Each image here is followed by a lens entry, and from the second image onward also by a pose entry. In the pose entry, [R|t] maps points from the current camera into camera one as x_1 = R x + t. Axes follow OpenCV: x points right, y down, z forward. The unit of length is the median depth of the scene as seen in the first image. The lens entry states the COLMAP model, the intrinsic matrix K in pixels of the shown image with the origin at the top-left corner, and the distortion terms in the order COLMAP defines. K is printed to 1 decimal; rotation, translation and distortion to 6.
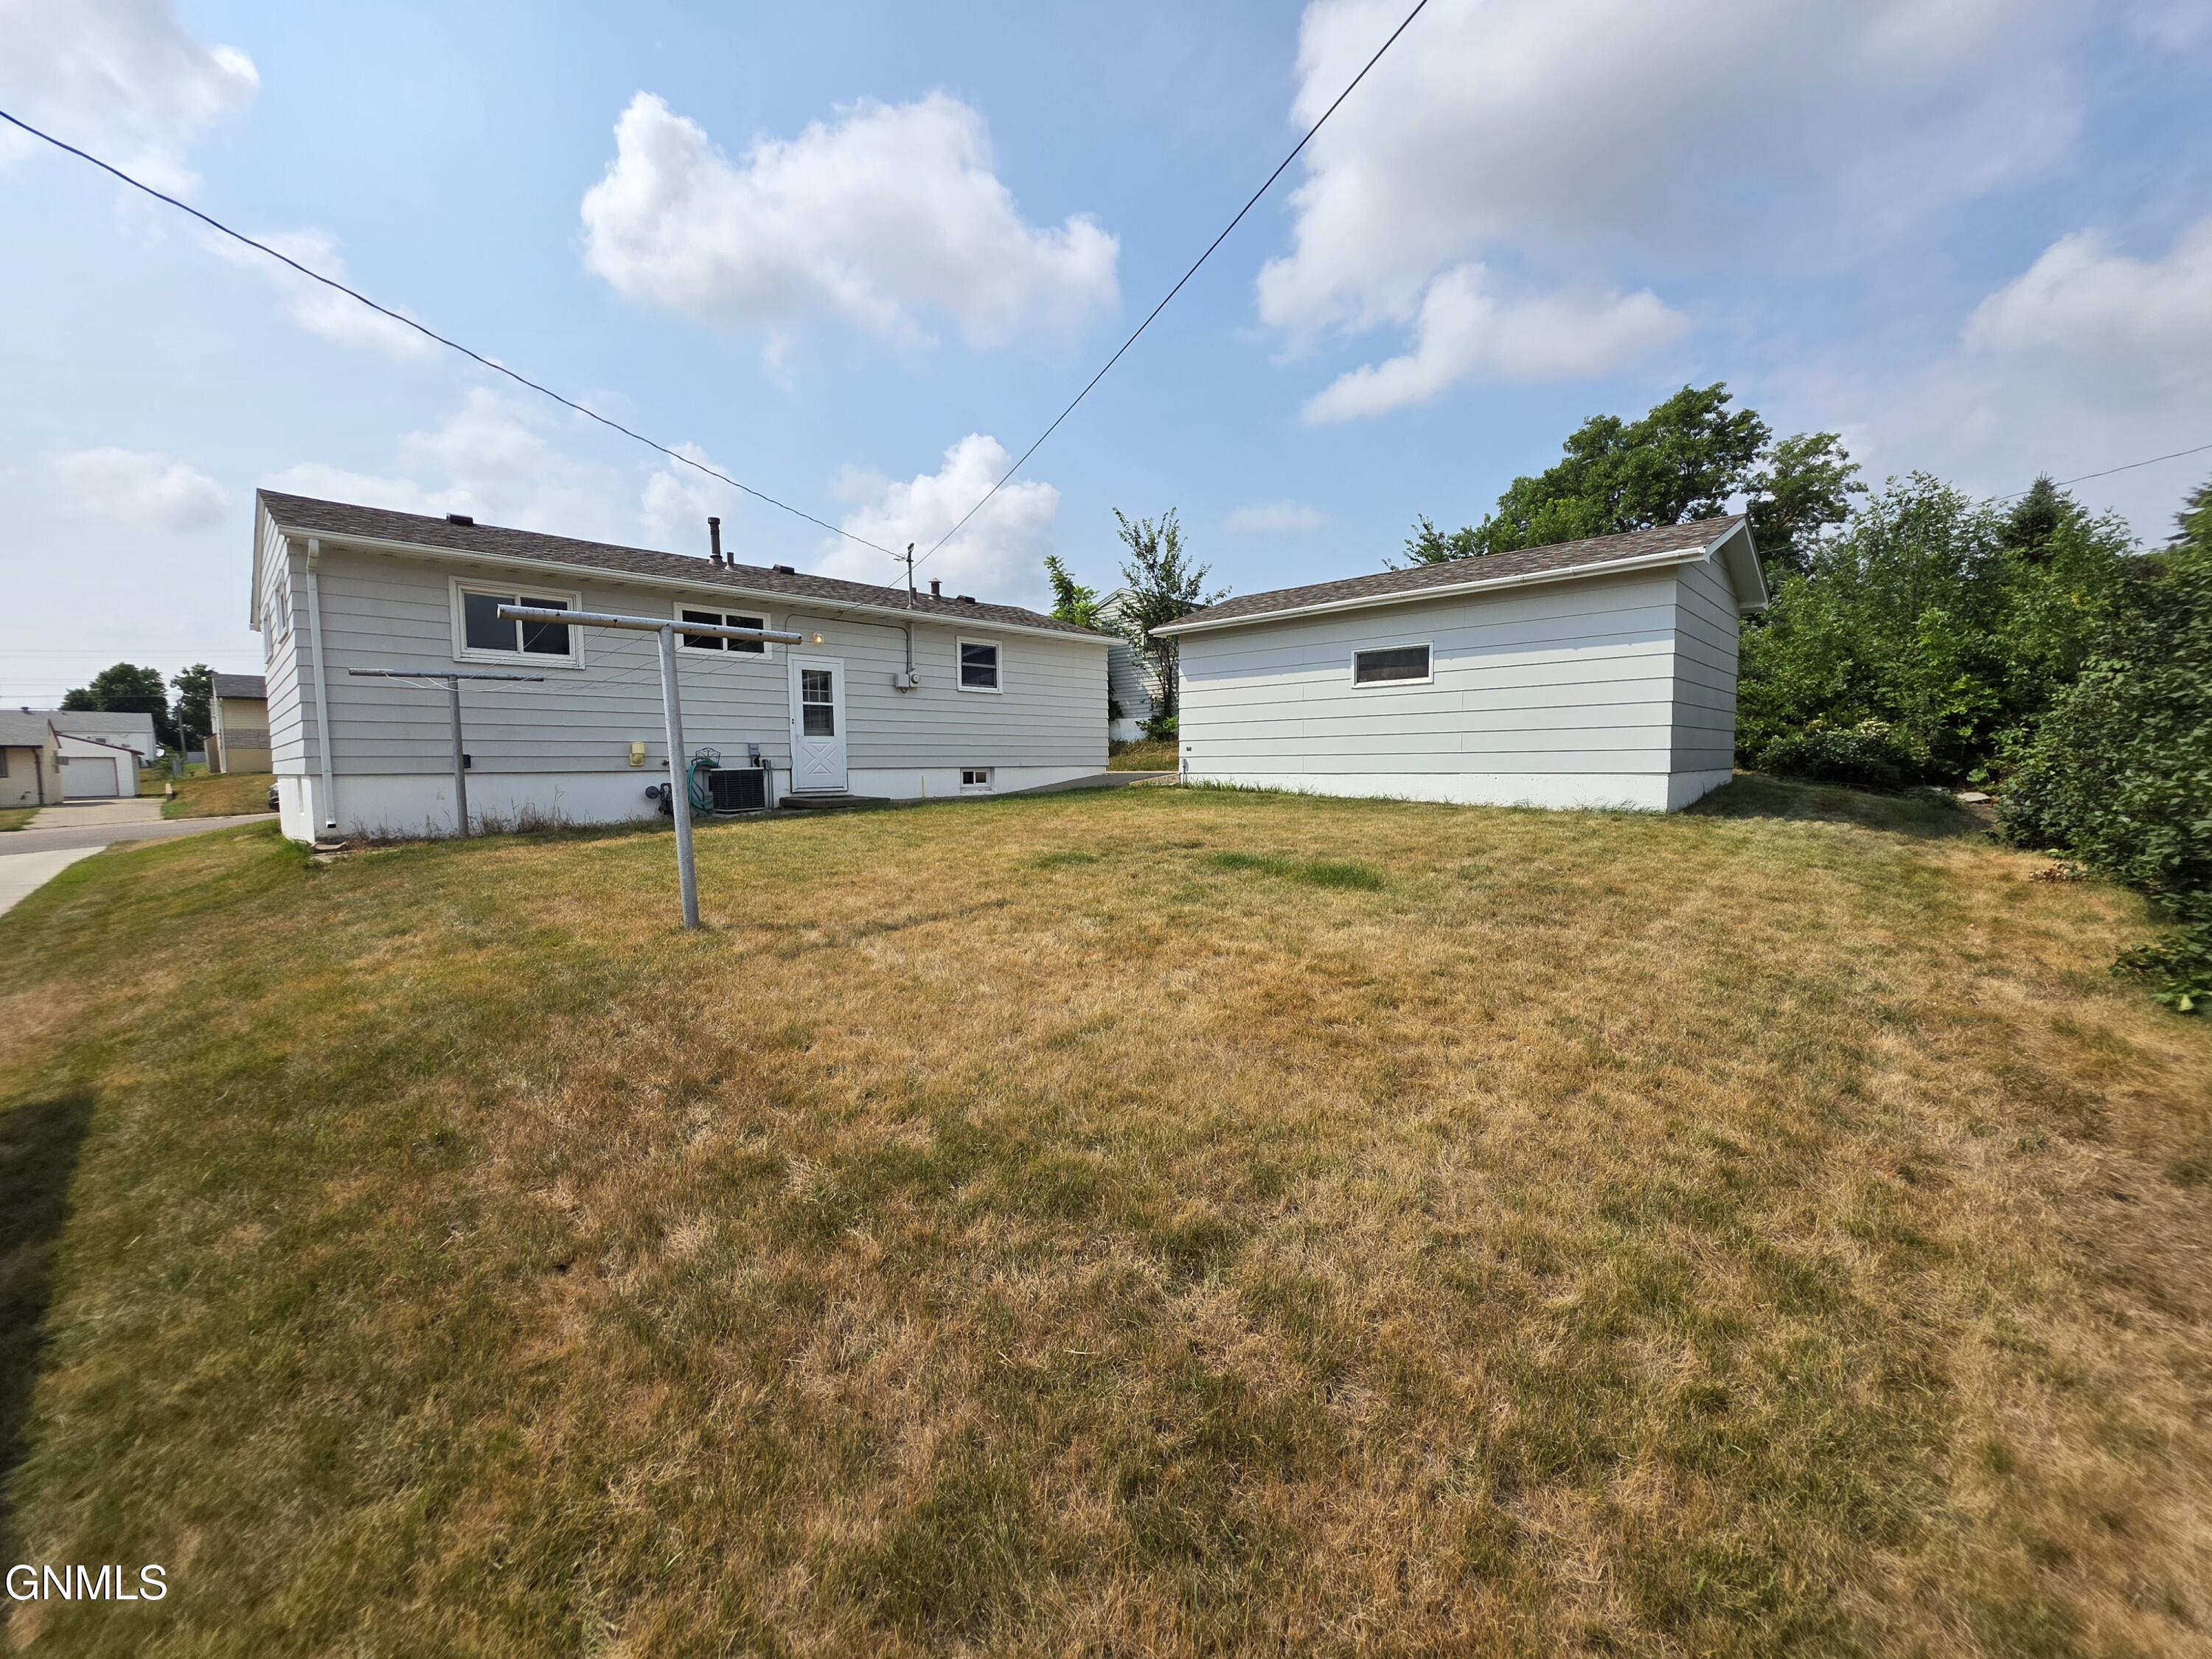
lens RADIAL K [[891.3, 0, 1106.4], [0, 891.3, 828.0], [0, 0, 1]] dist [-0.000290, 0.001889]
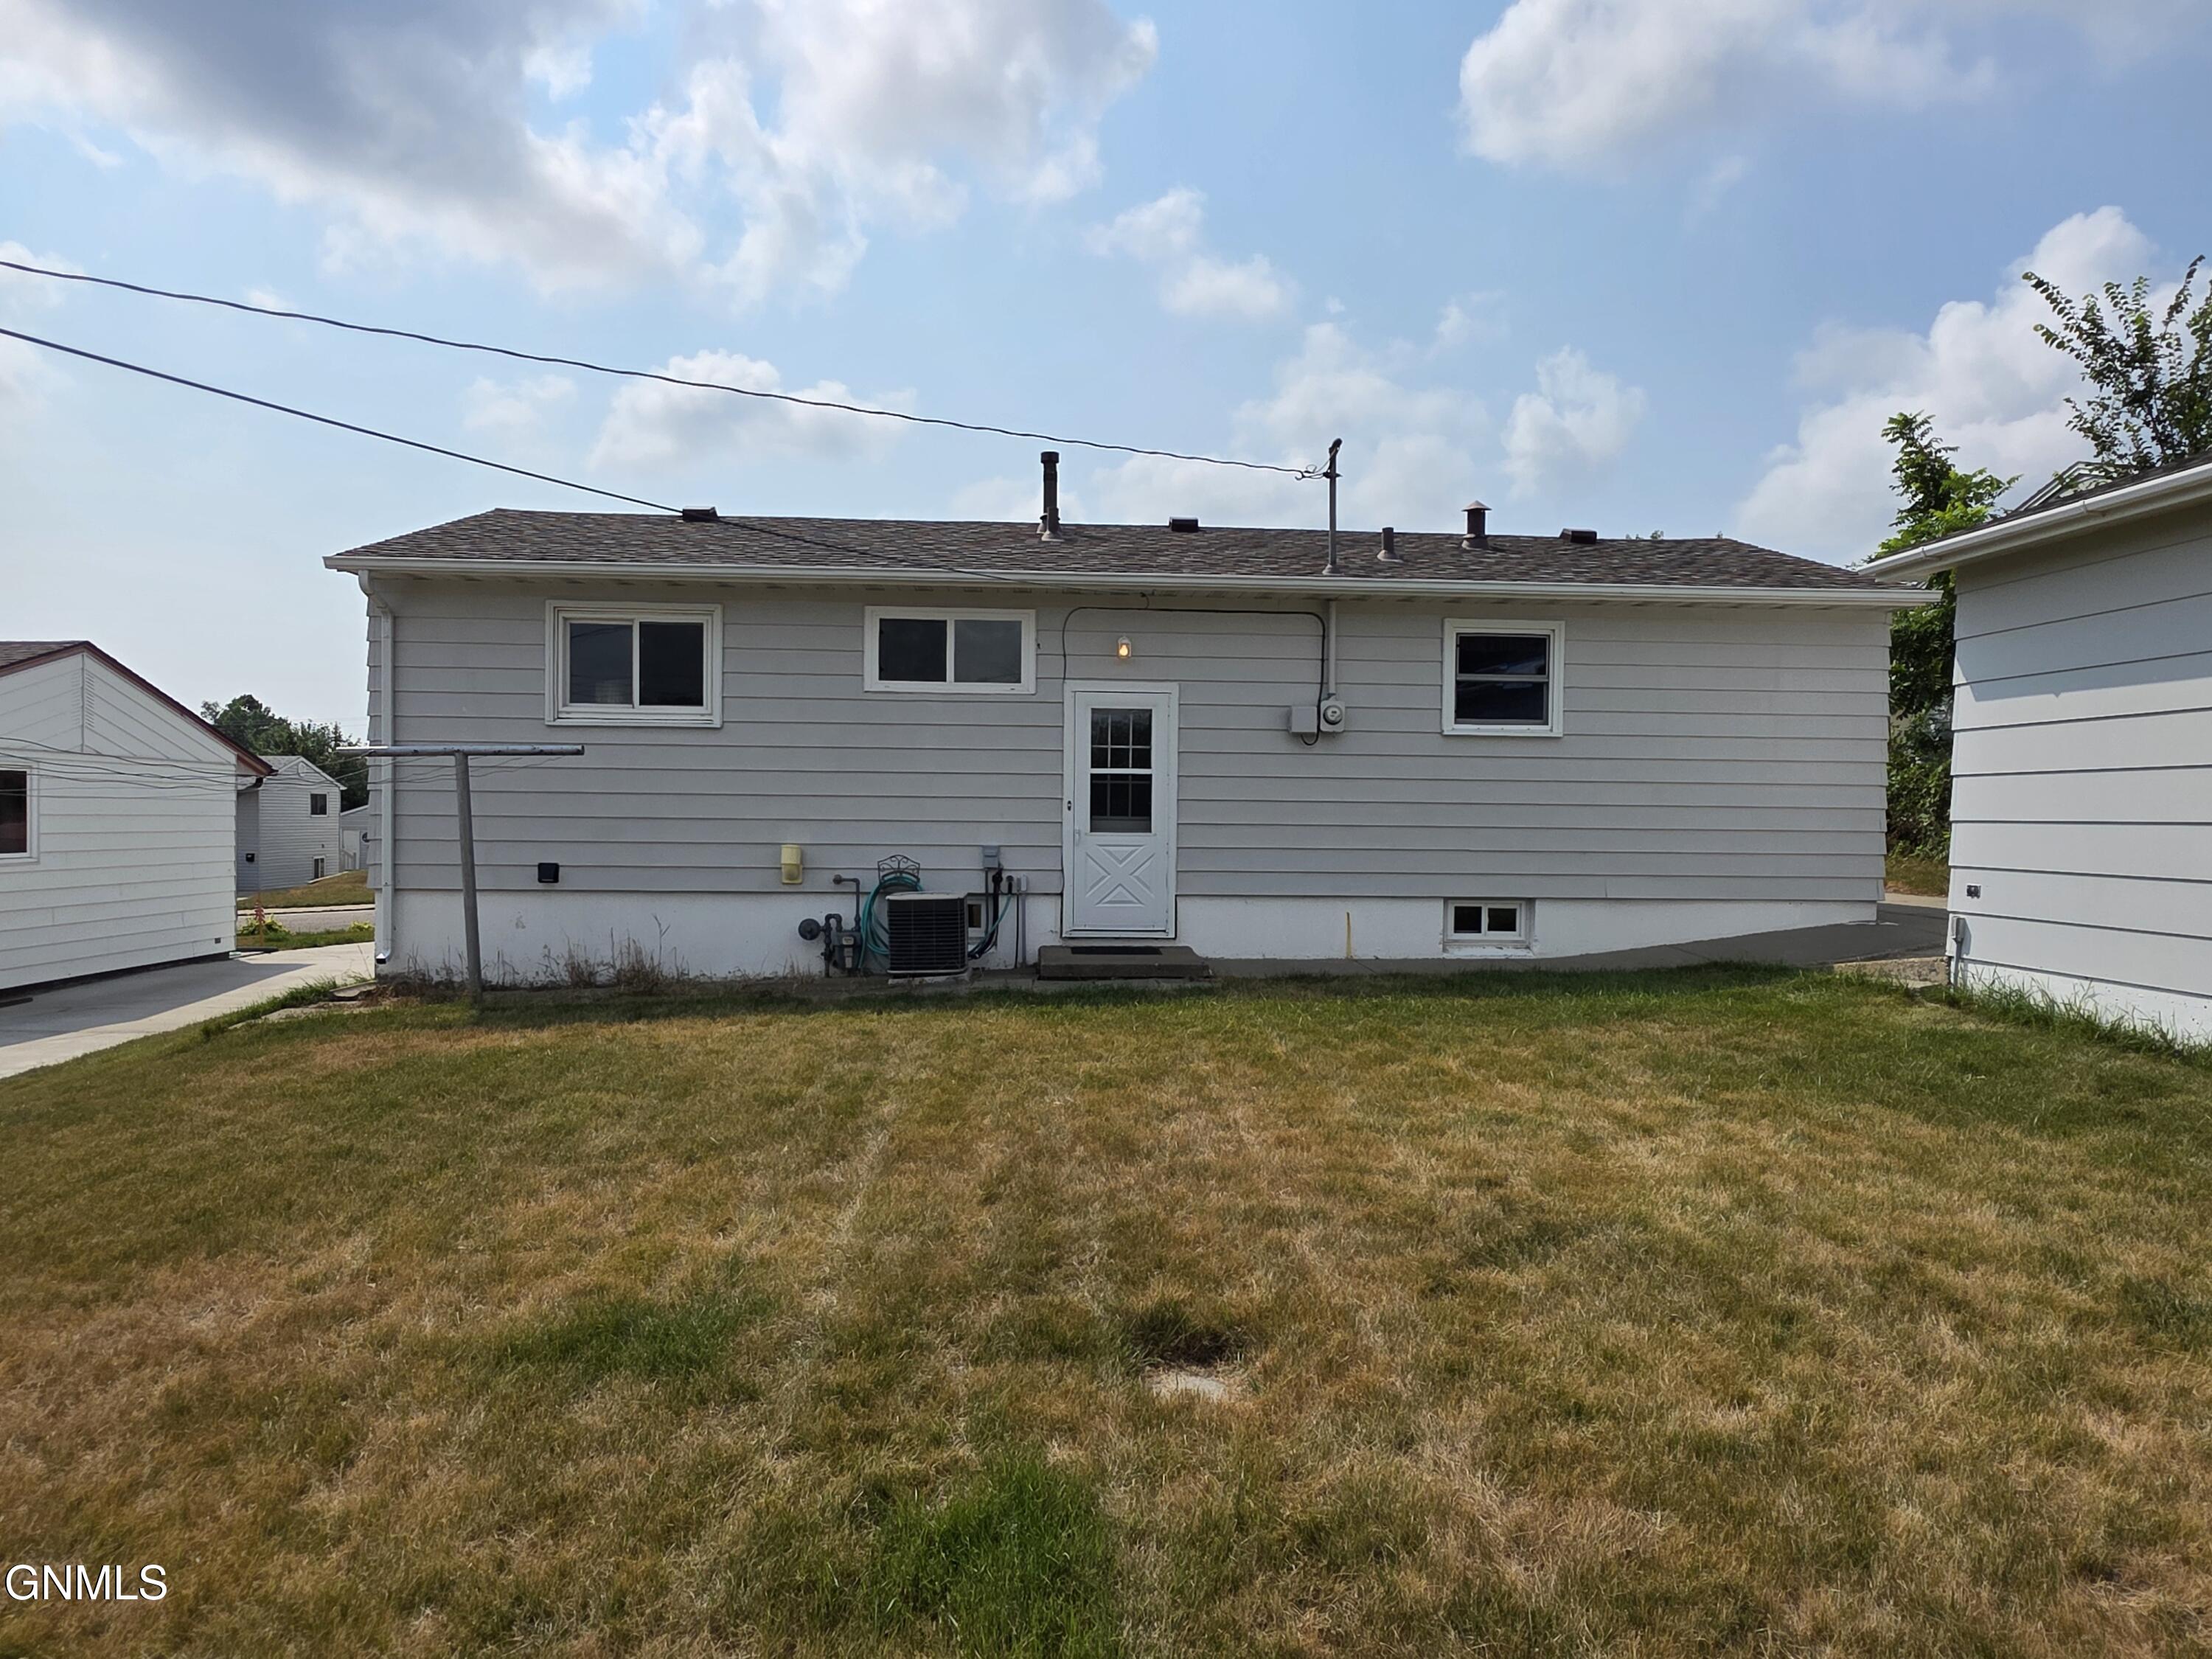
lens RADIAL K [[1396.0, 0, 1108.8], [0, 1396.0, 837.3], [0, 0, 1]] dist [0.000640, -0.000842]
pose [[0.735799, 0.029088, -0.676574, 0.214146], [-0.067172, 0.997285, -0.030175, -0.070641], [0.673860, 0.067649, 0.735756, 0.367559]]
